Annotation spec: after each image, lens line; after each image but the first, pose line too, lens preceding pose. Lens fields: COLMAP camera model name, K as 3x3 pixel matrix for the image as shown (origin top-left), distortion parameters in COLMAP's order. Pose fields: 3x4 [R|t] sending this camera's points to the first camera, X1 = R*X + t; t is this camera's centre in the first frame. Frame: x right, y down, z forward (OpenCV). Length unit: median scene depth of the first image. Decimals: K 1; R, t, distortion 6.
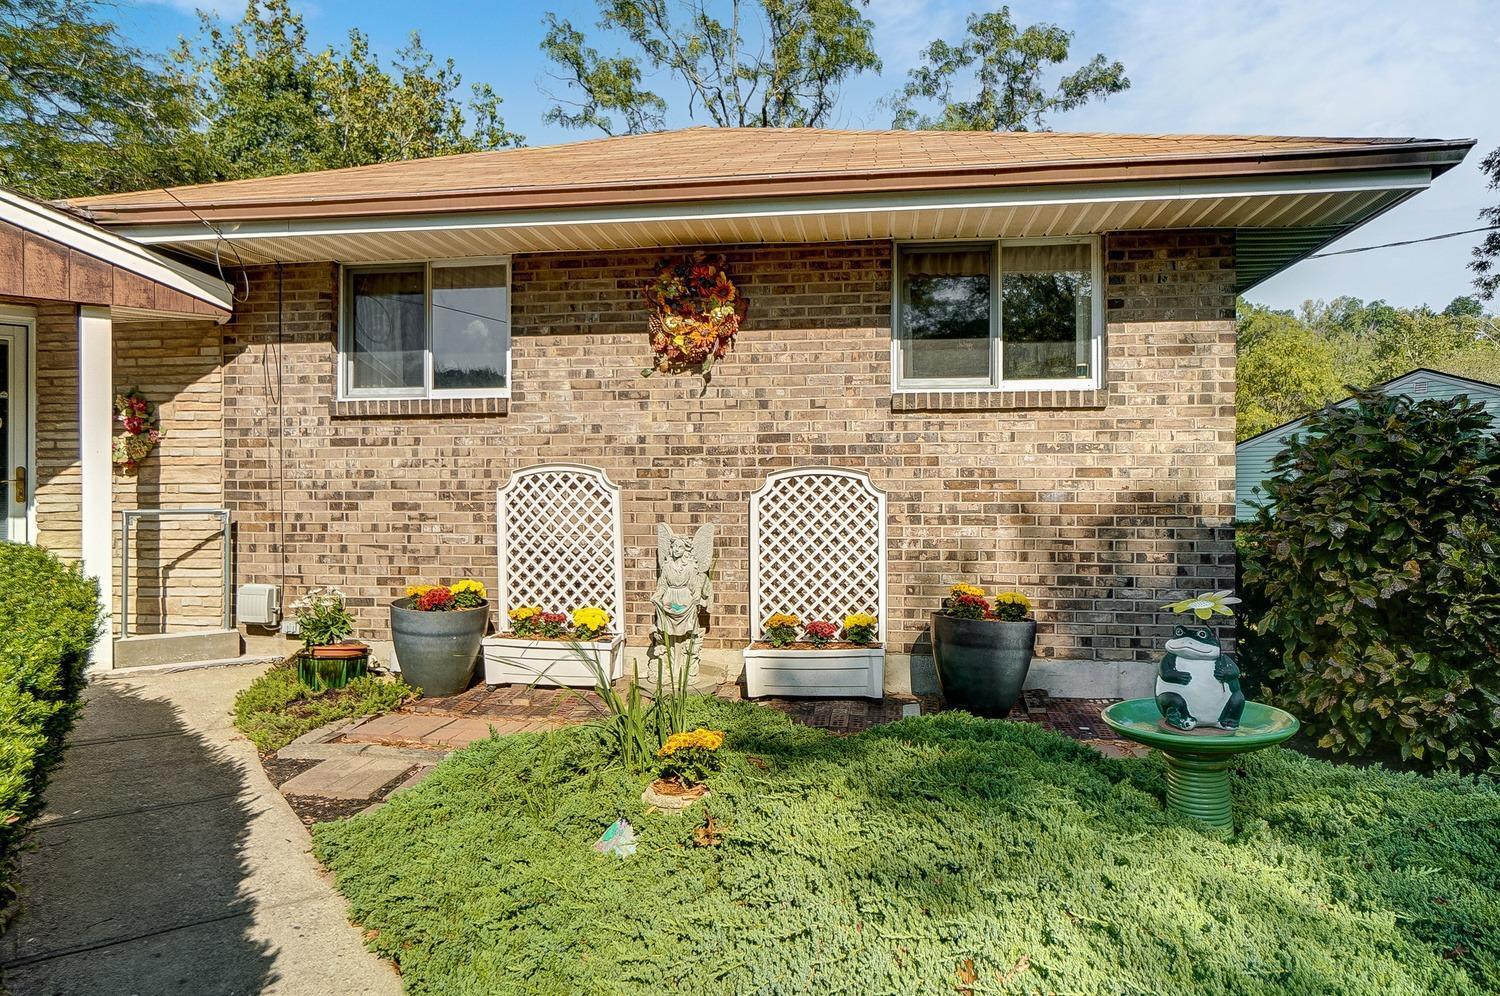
lens RADIAL K [[940.8, 0, 747.1], [0, 940.8, 488.0], [0, 0, 1]] dist [-0.018490, 0.023584]
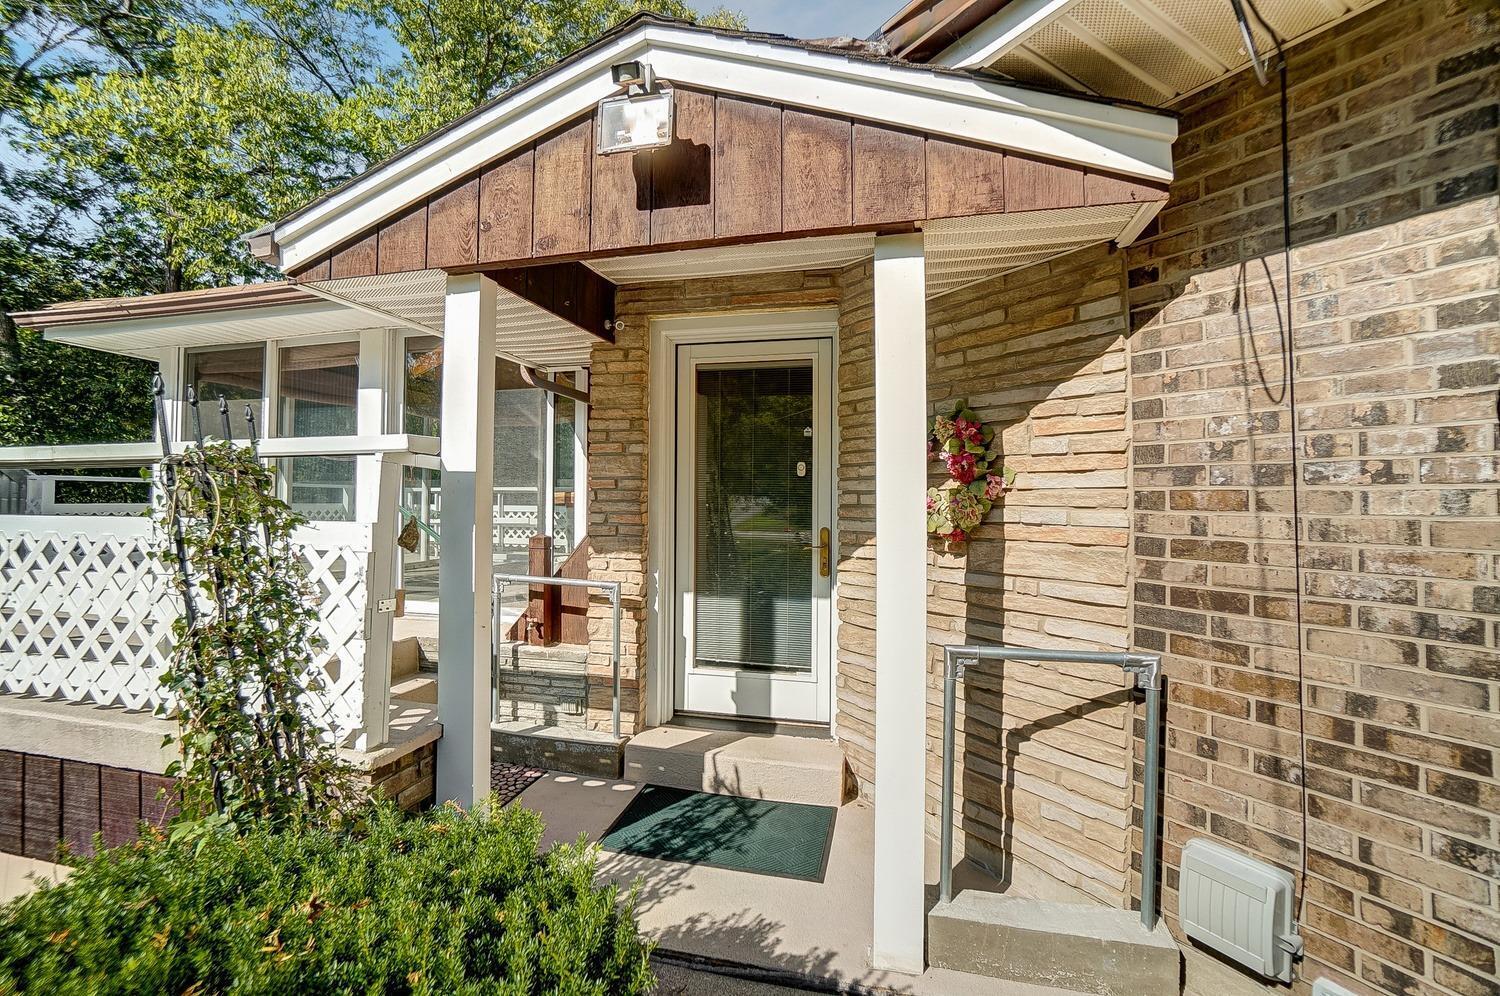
lens RADIAL K [[665.3, 0, 750.0], [0, 665.3, 498.0], [0, 0, 1]] dist [-0.050702, 0.019292]
pose [[0.646882, 0.001177, -0.762589, -0.470392], [0.001210, 0.999996, 0.002570, -0.054182], [0.762589, -0.002585, 0.646878, 0.701227]]
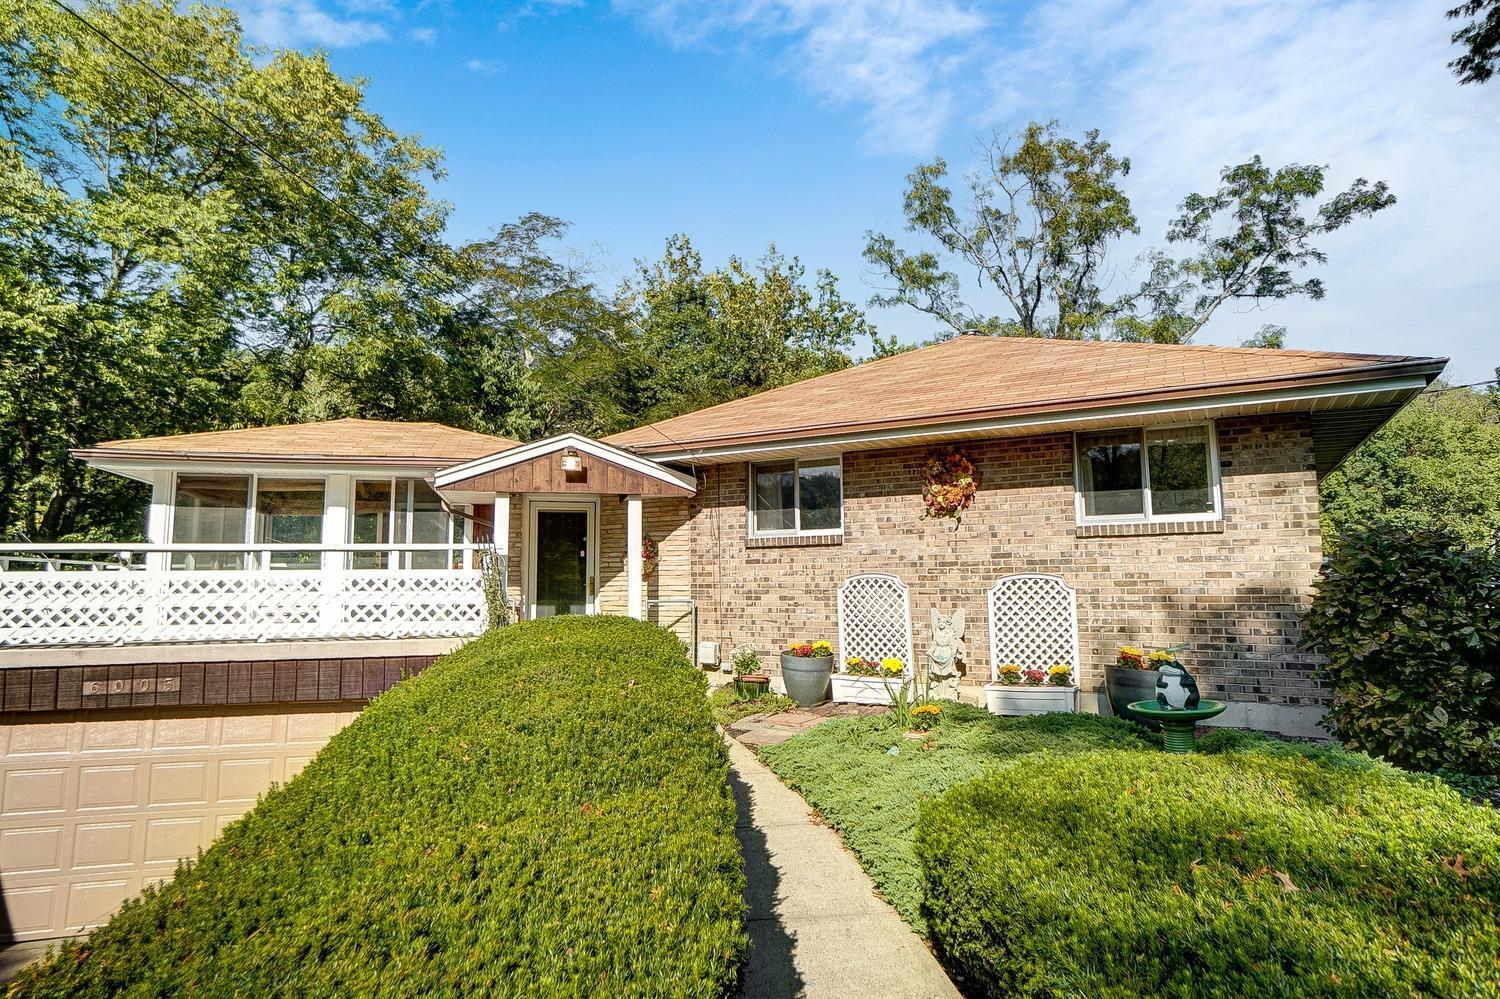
lens RADIAL K [[788.7, 0, 750.0], [0, 788.7, 499.5], [0, 0, 1]] dist [-0.021135, 0.000119]
pose [[0.931489, -0.046496, -0.360786, 0.114993], [0.010694, 0.994869, -0.100601, -0.016702], [0.363612, 0.089850, 0.927207, -0.417529]]
